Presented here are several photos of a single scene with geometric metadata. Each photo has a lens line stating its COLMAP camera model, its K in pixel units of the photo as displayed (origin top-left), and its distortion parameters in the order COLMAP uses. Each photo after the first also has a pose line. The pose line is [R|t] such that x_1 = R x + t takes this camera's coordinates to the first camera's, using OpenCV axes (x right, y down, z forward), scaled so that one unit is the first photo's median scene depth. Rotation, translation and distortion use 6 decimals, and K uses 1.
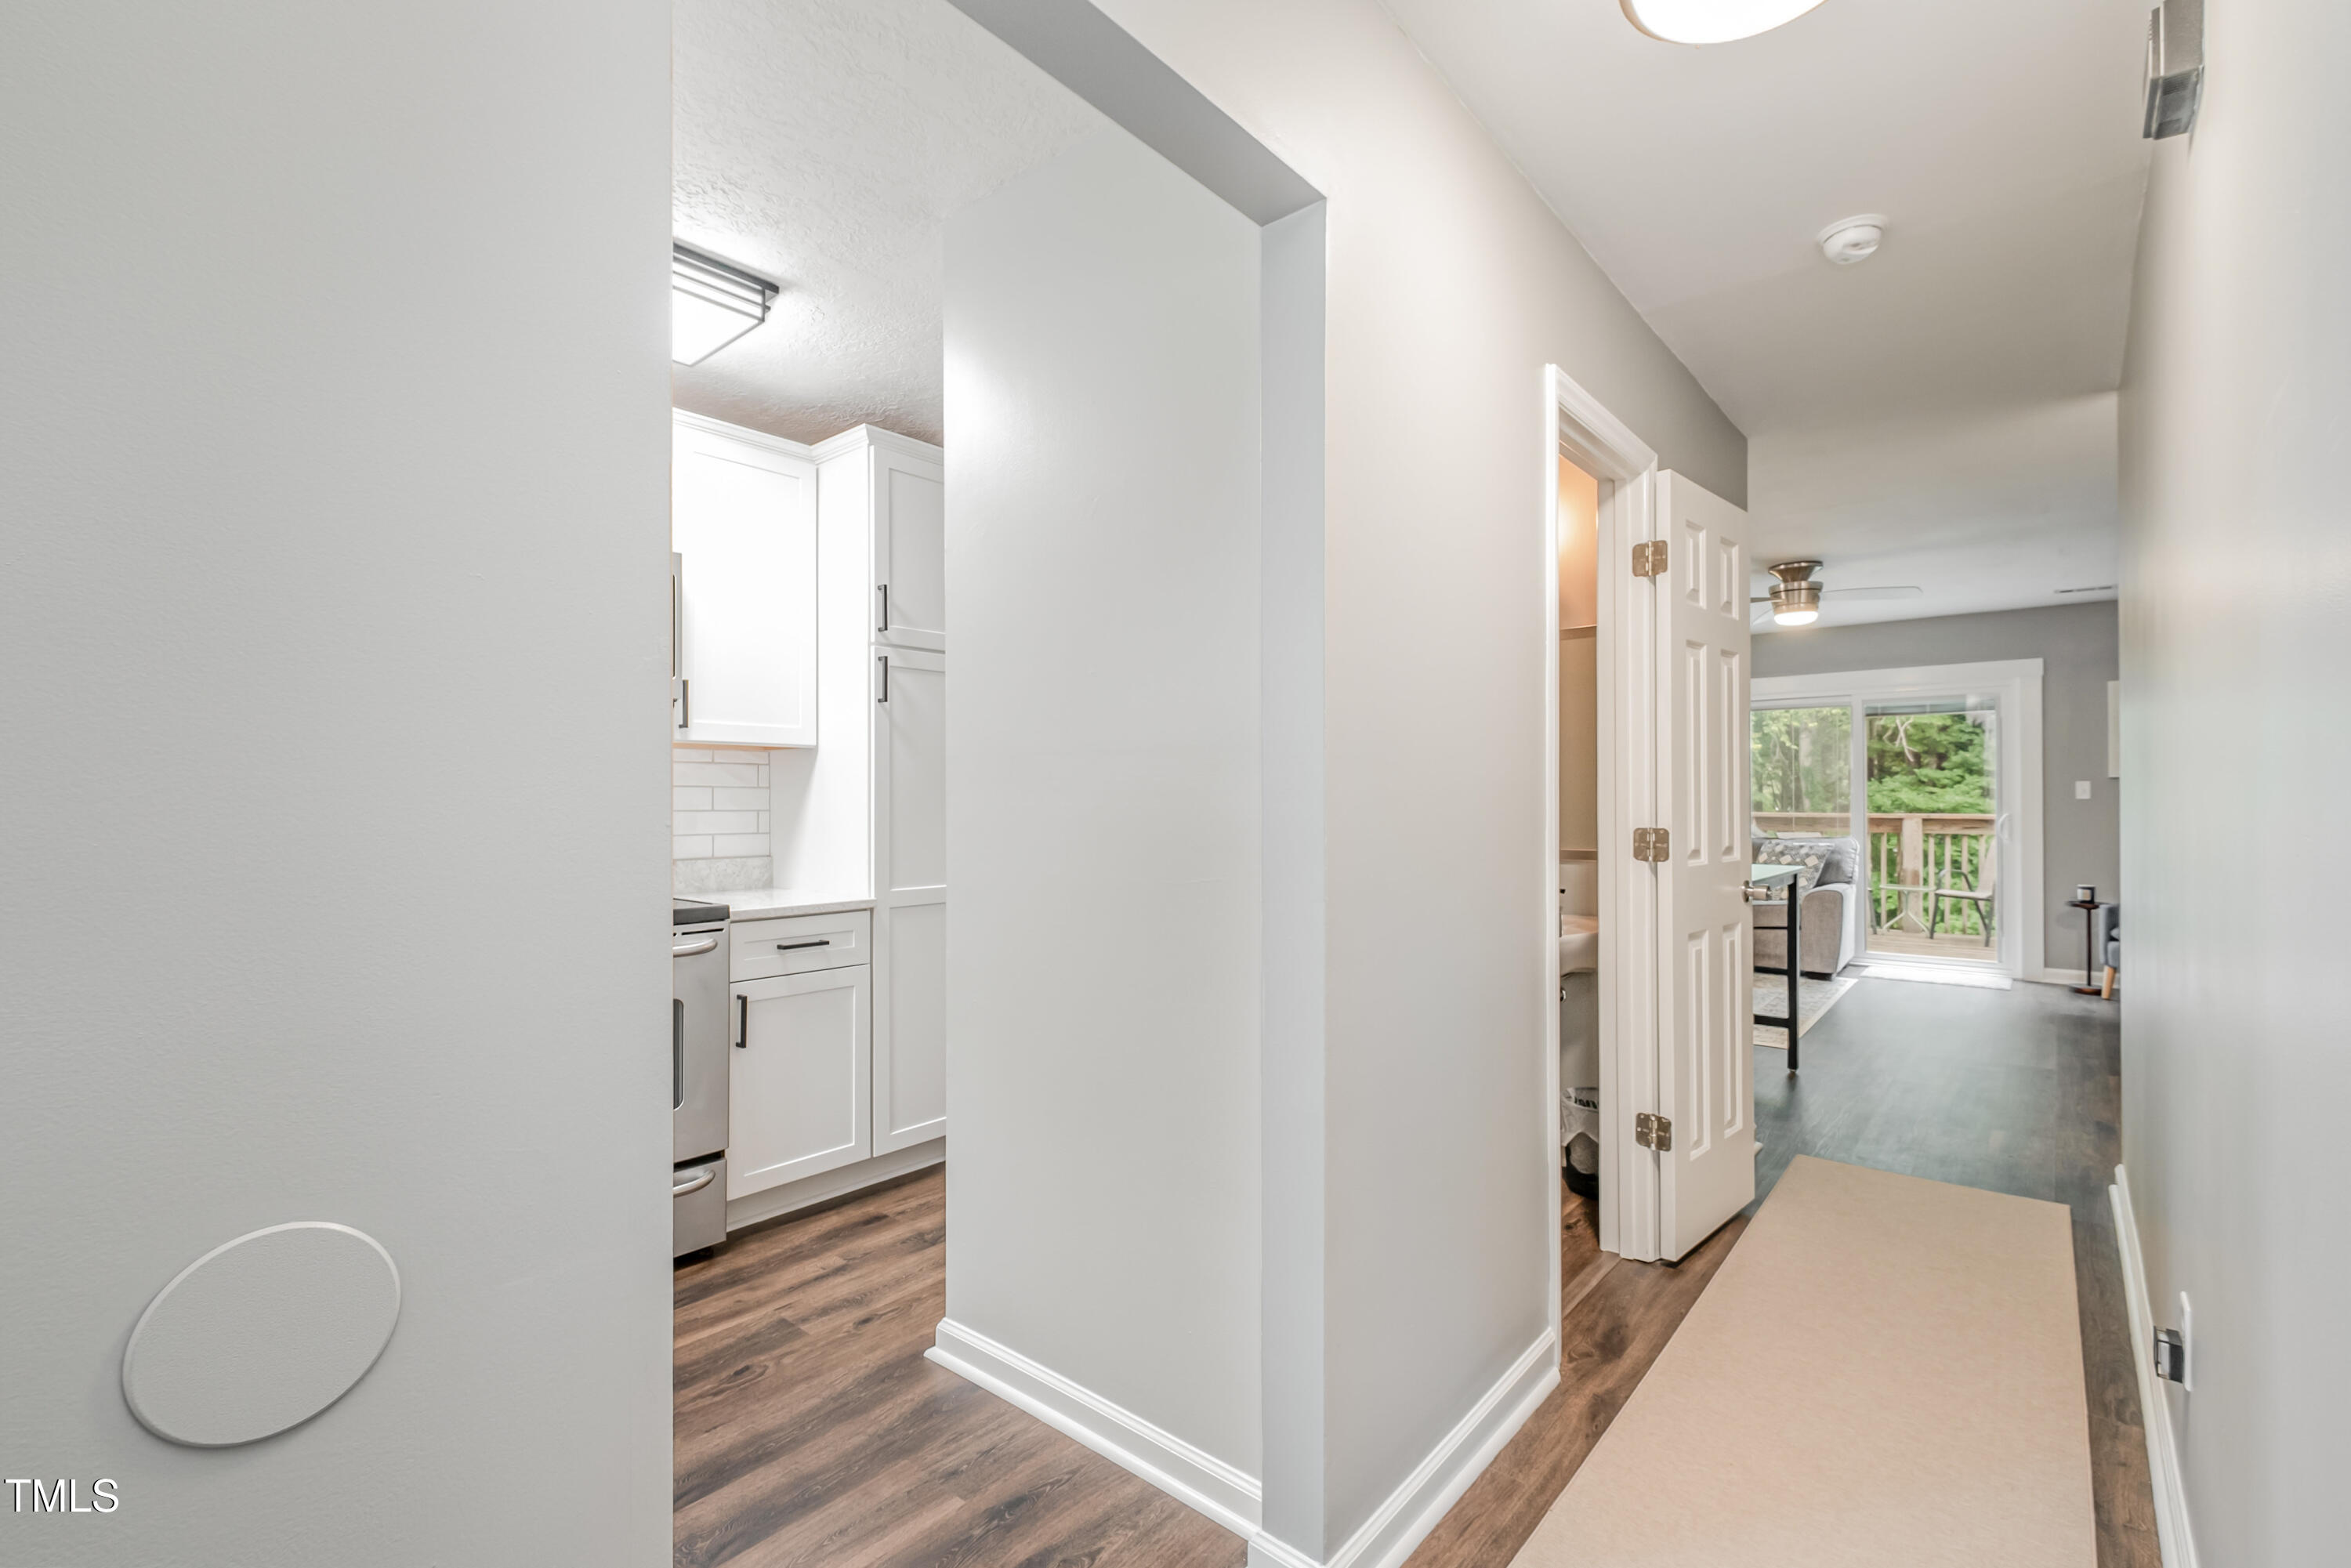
lens RADIAL K [[1020.1, 0, 1196.0], [0, 1020.1, 788.2], [0, 0, 1]] dist [-0.004733, -0.002747]
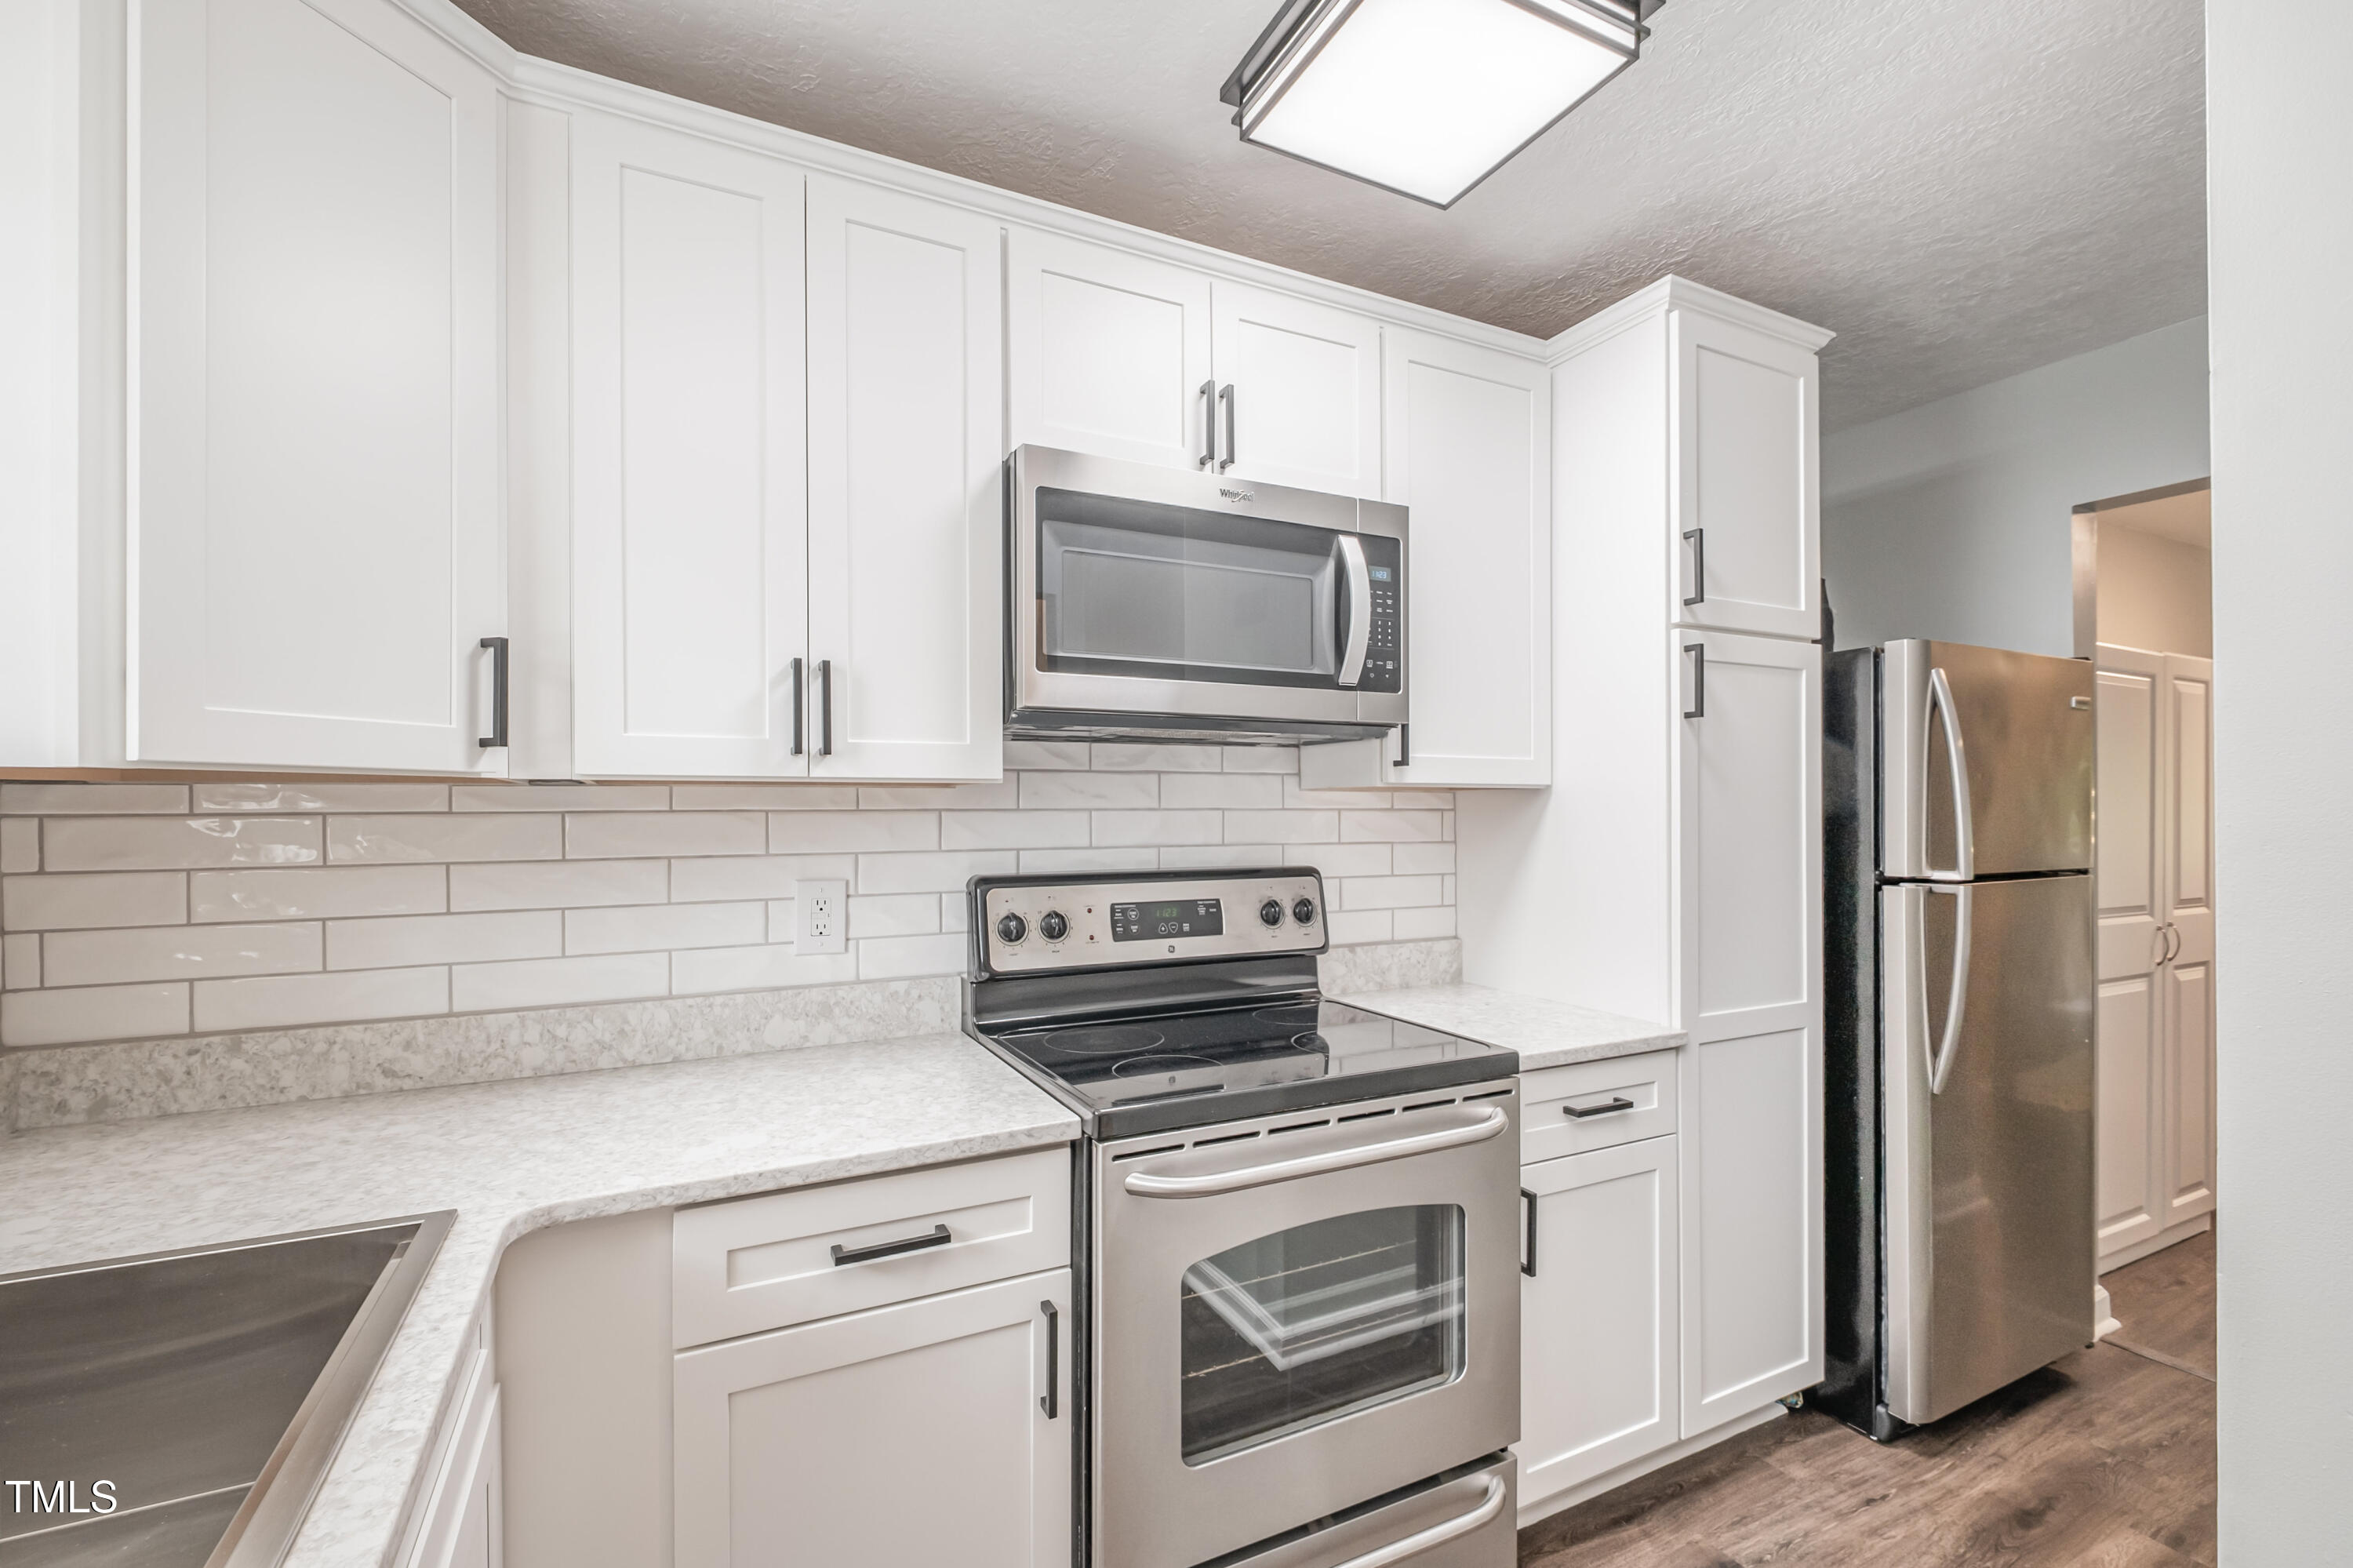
lens RADIAL K [[1021.0, 0, 1183.3], [0, 1021.0, 805.2], [0, 0, 1]] dist [-0.004733, -0.002747]
pose [[0.914592, -0.001321, -0.404376, -0.343021], [0.003594, 0.999982, 0.004862, -0.034966], [0.404362, -0.005900, 0.914580, 0.300503]]
